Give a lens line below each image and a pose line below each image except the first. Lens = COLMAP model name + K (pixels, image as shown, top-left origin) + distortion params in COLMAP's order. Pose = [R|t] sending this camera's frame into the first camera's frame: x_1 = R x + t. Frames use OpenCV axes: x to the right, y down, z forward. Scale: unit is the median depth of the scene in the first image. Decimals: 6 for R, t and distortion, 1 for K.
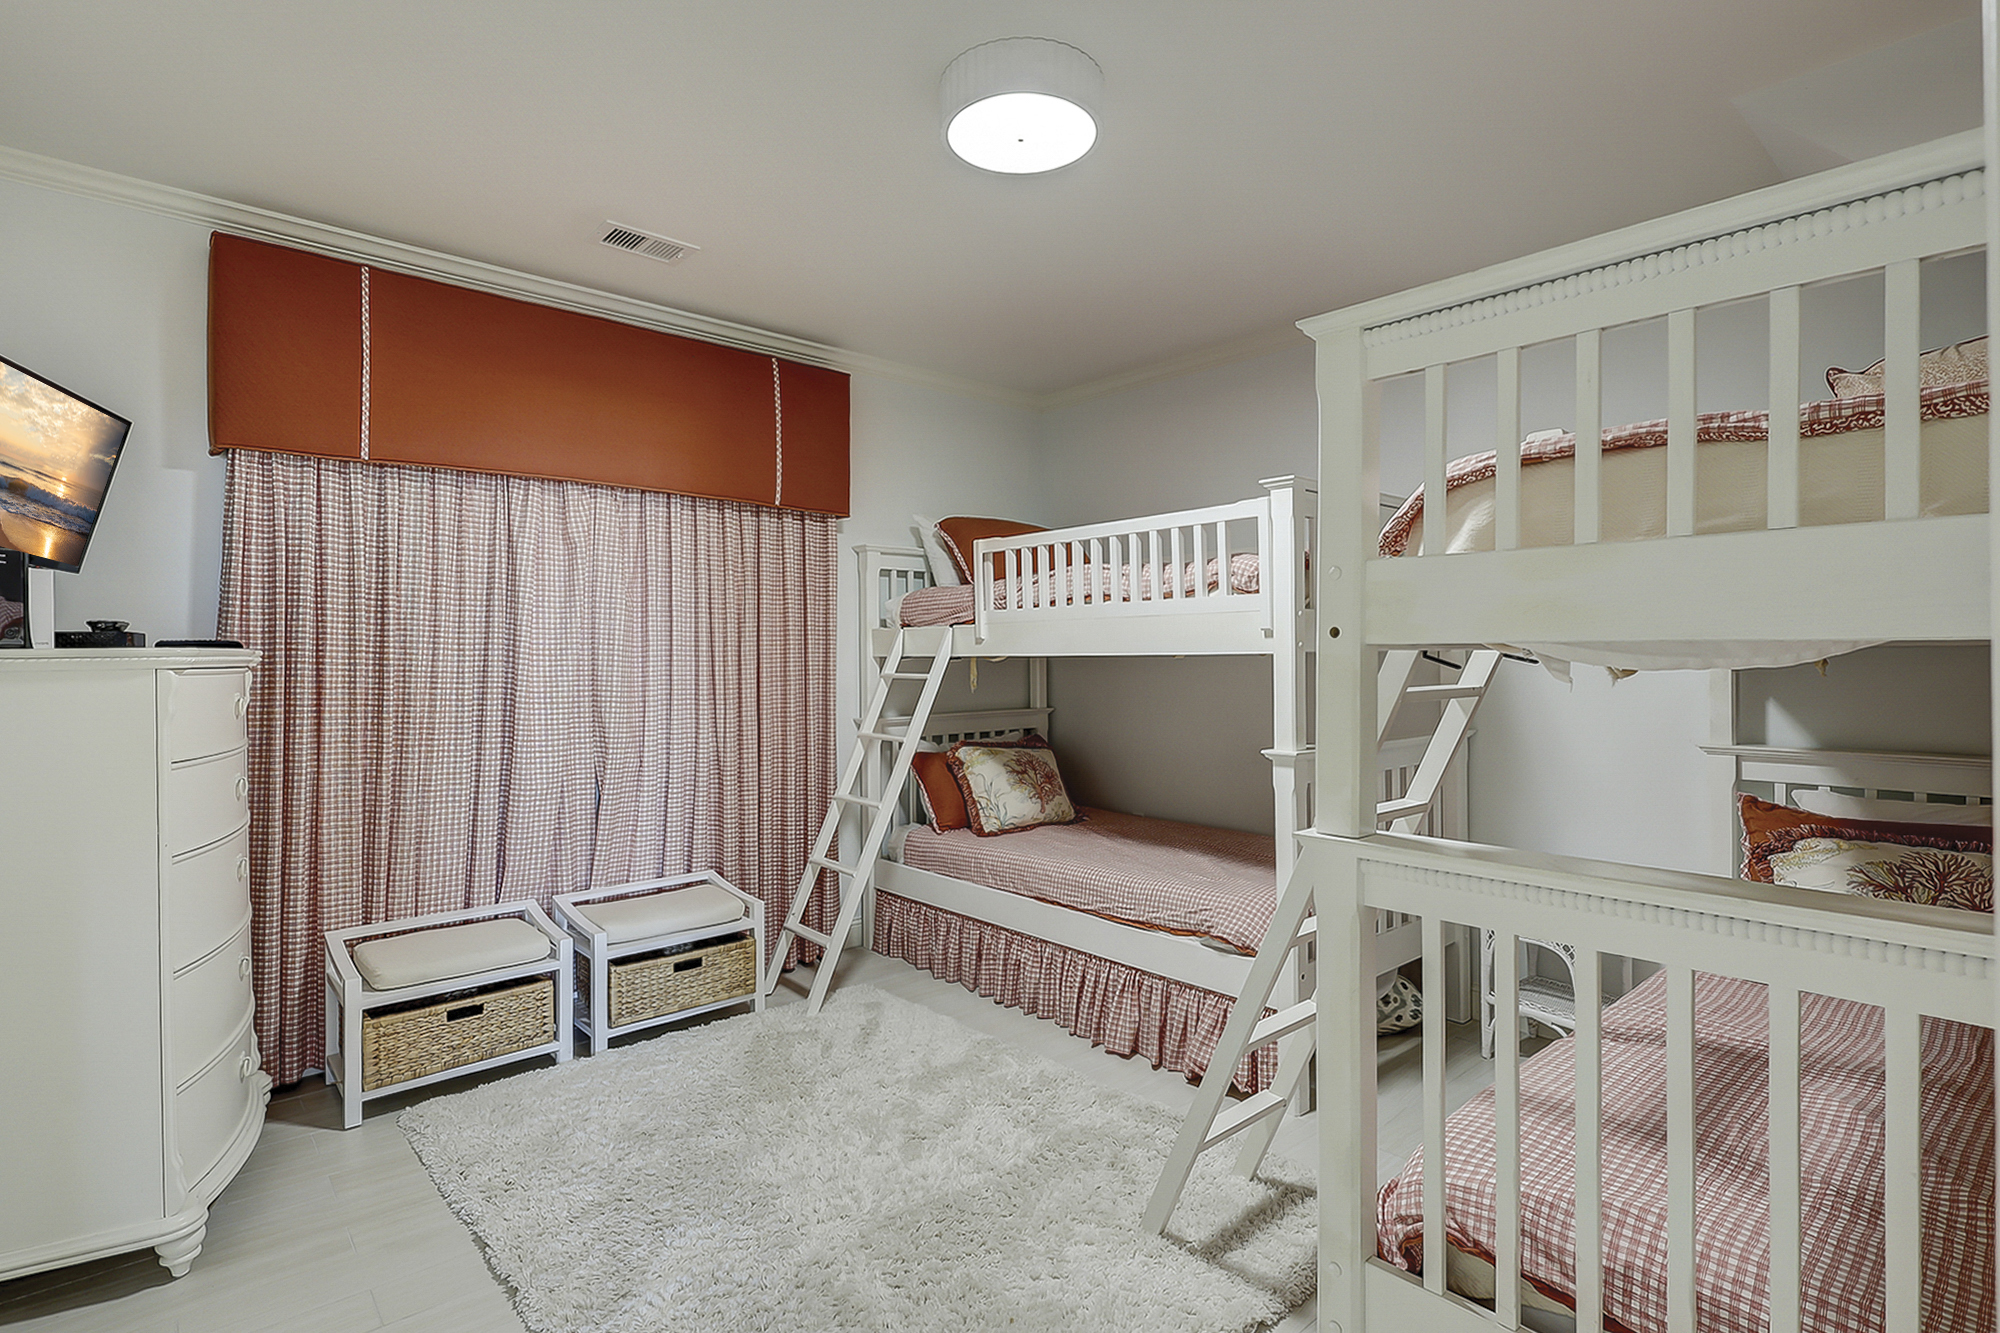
lens RADIAL K [[987.3, 0, 1002.1], [0, 987.3, 648.9], [0, 0, 1]] dist [-0.002387, -0.000289]
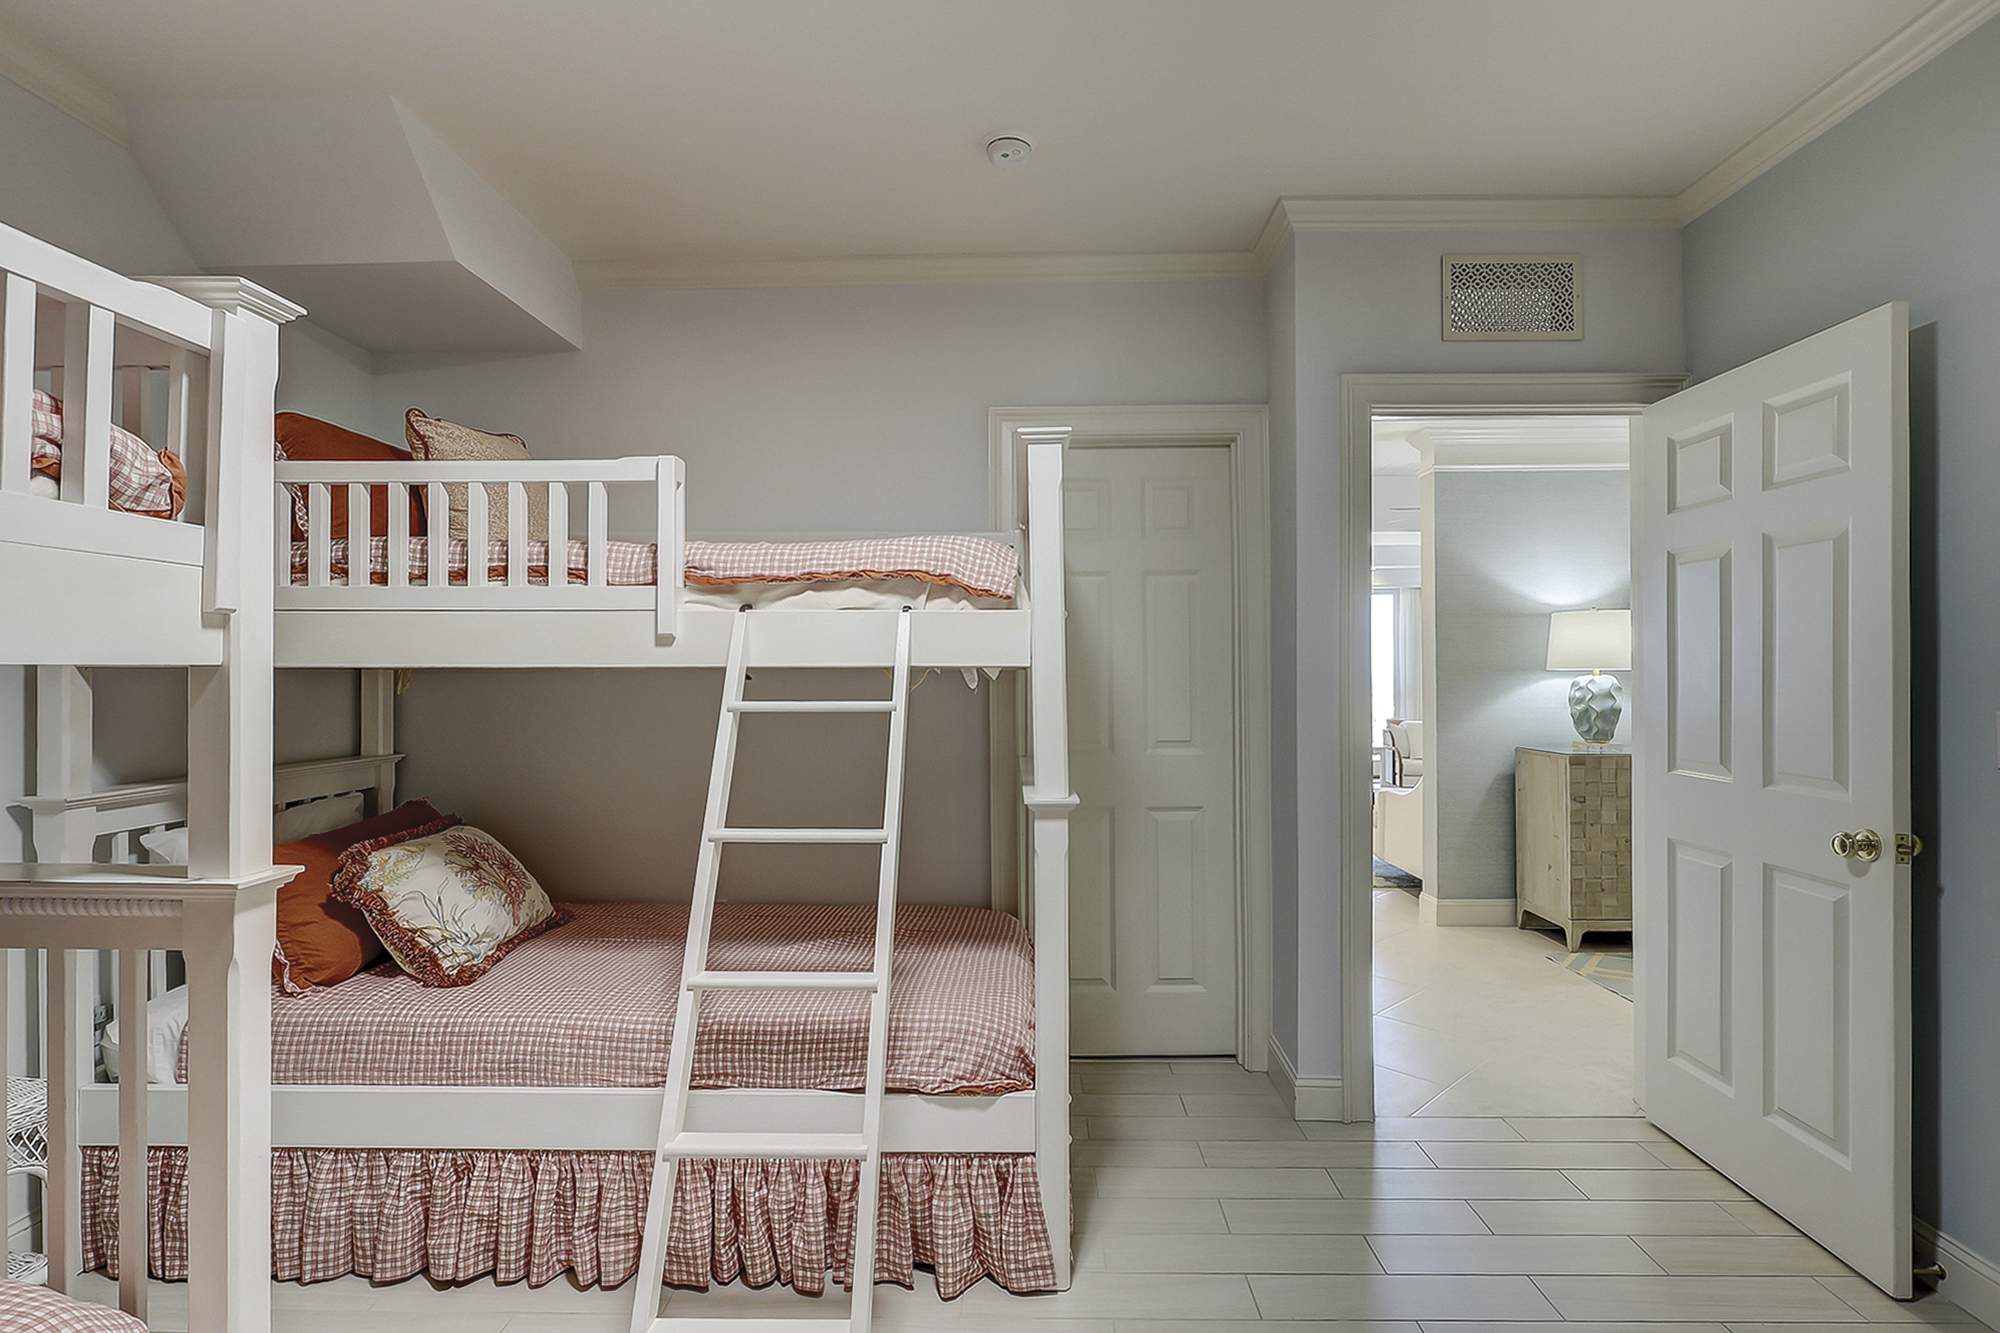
lens RADIAL K [[1134.8, 0, 1000.0], [0, 1134.8, 666.5], [0, 0, 1]] dist [0.000115, 0.000118]
pose [[0.671151, 0.006474, 0.741293, -0.371918], [-0.009210, 0.999958, -0.000394, 0.004035], [-0.741264, -0.006563, 0.671182, 0.449572]]
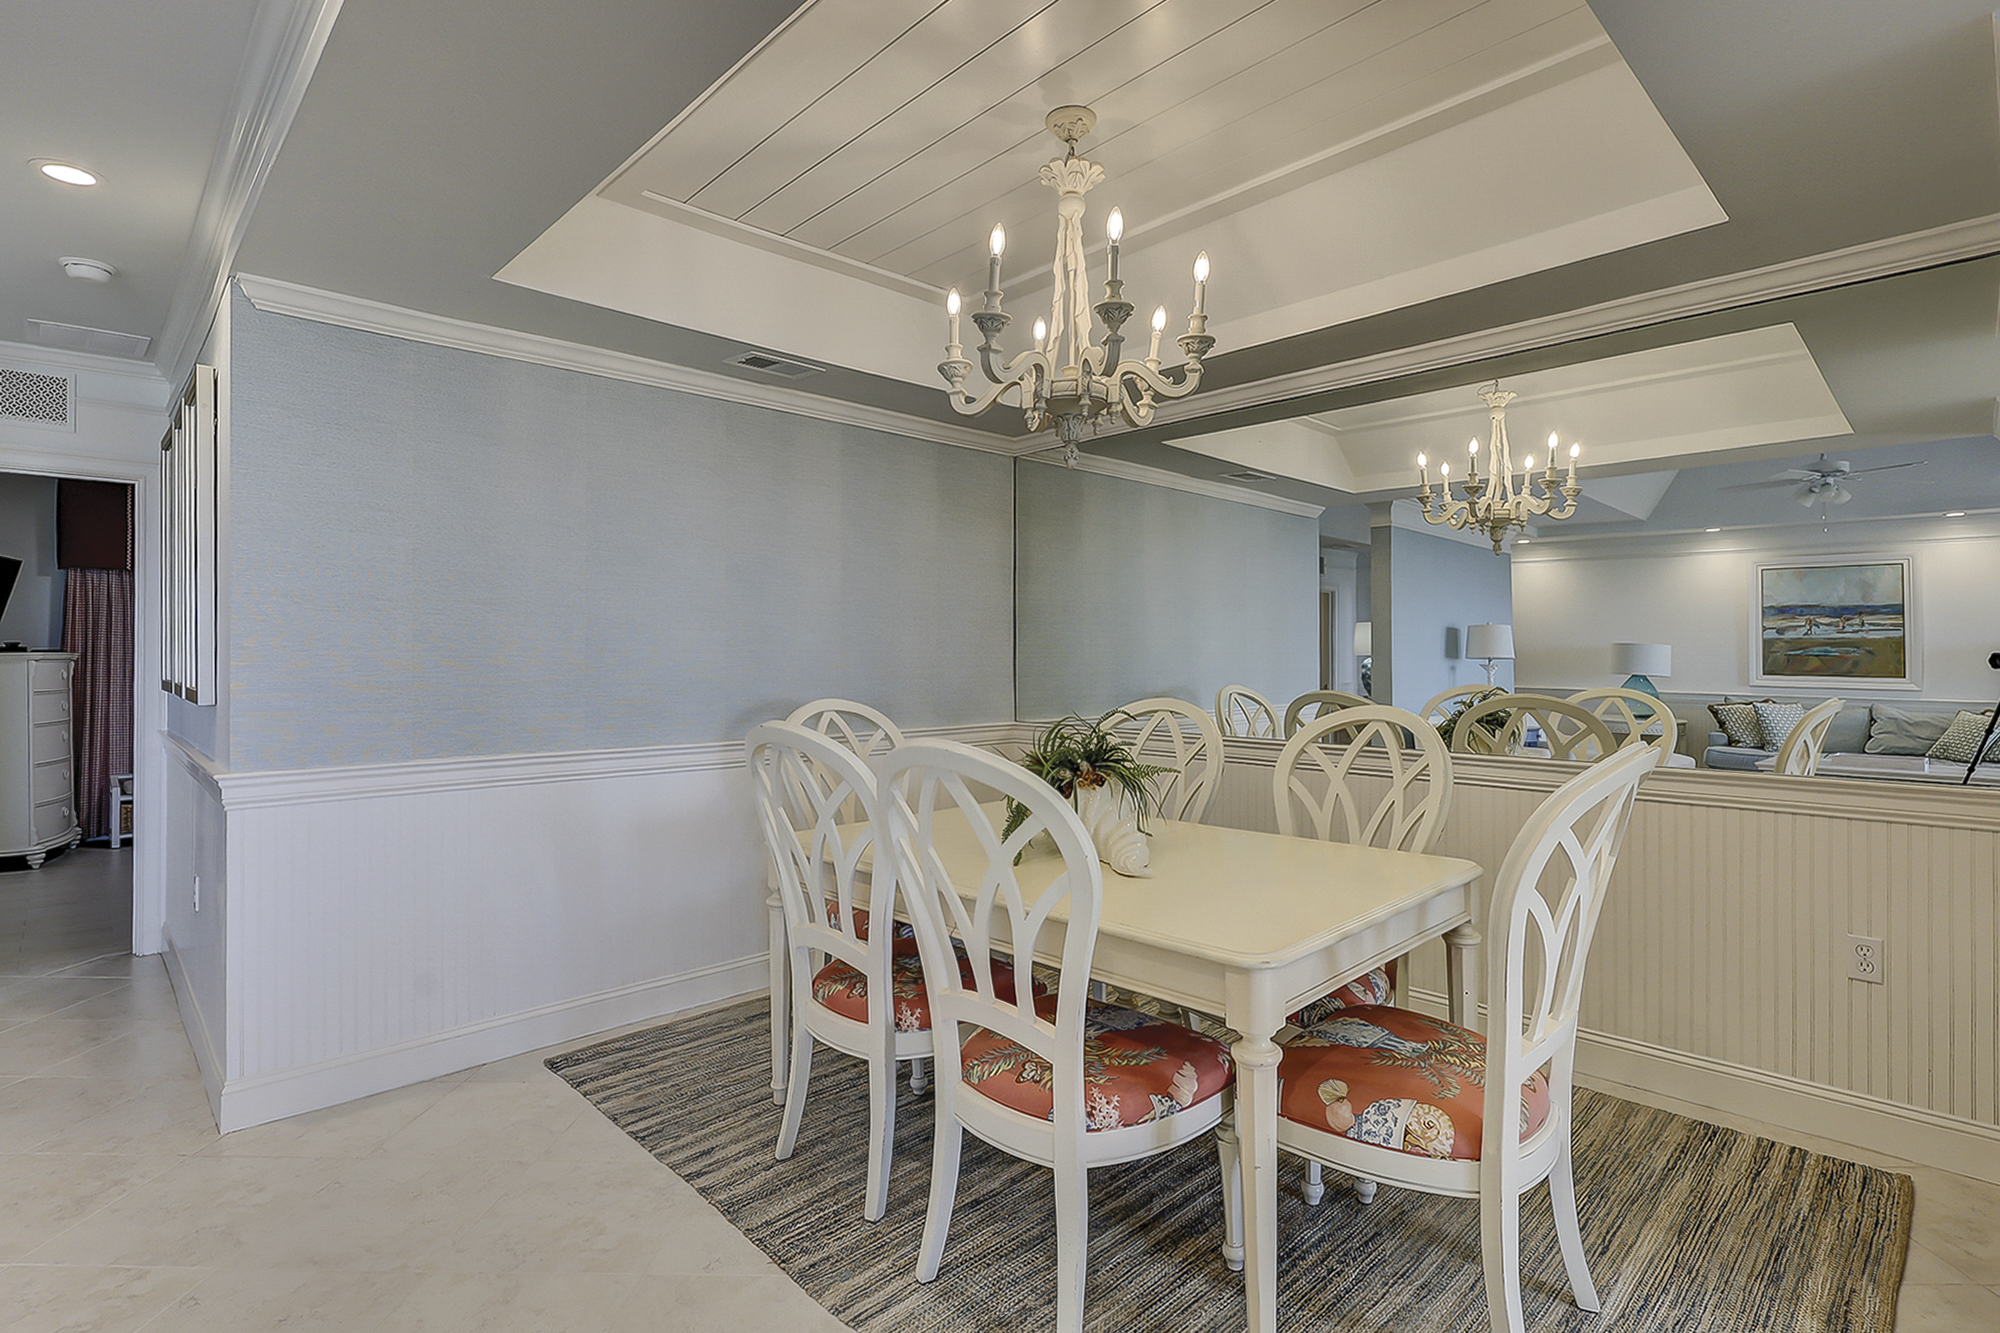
lens RADIAL K [[987.3, 0, 1002.1], [0, 987.3, 648.9], [0, 0, 1]] dist [-0.002387, -0.000289]
pose [[0.998943, 0.003260, 0.045854, 1.093616], [-0.003327, 0.999994, 0.001383, -0.015460], [-0.045849, -0.001534, 0.998947, -1.182151]]
